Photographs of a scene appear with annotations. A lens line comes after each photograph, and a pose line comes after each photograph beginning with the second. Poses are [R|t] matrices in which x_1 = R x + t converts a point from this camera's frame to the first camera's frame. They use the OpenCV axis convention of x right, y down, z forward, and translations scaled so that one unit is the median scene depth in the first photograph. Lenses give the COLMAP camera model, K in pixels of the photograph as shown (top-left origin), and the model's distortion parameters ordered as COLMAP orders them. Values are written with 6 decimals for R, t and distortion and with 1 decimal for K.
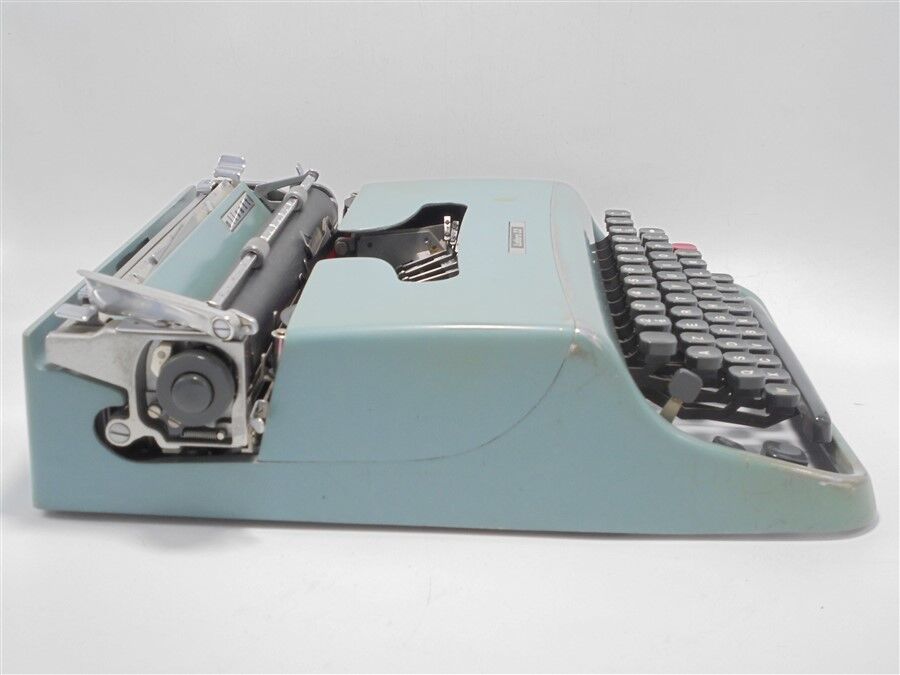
lens RADIAL K [[1247.3, 0, 450.0], [0, 1247.3, 337.5], [0, 0, 1]] dist [0.124694, -0.035843]
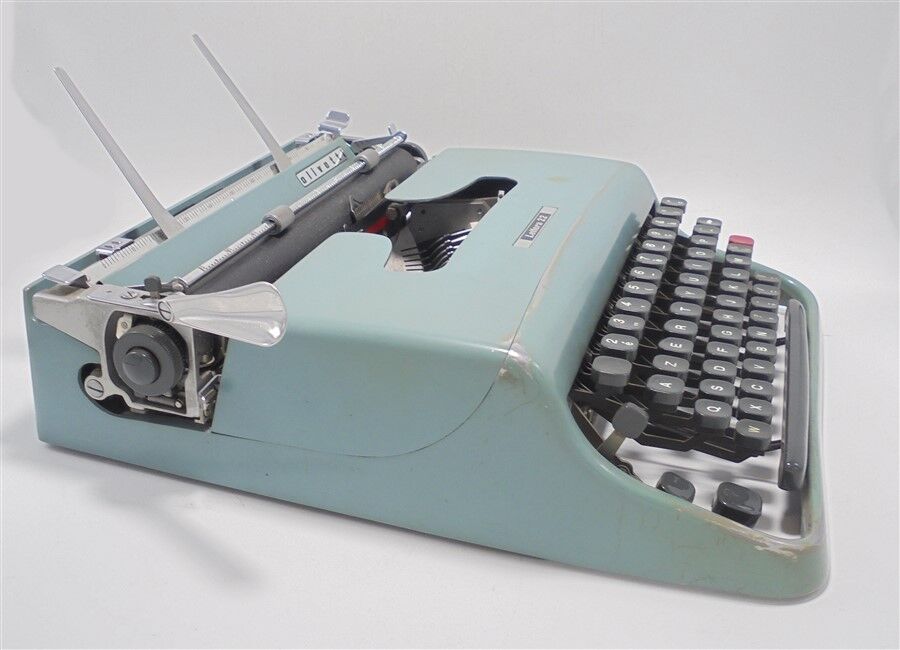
lens RADIAL K [[989.0, 0, 450.0], [0, 989.0, 325.0], [0, 0, 1]] dist [0.002053, 0.012425]
pose [[0.961132, 0.126399, -0.245457, 0.235845], [-0.098556, 0.987547, 0.122626, -0.113493], [0.257900, -0.093668, 0.961620, 0.258196]]
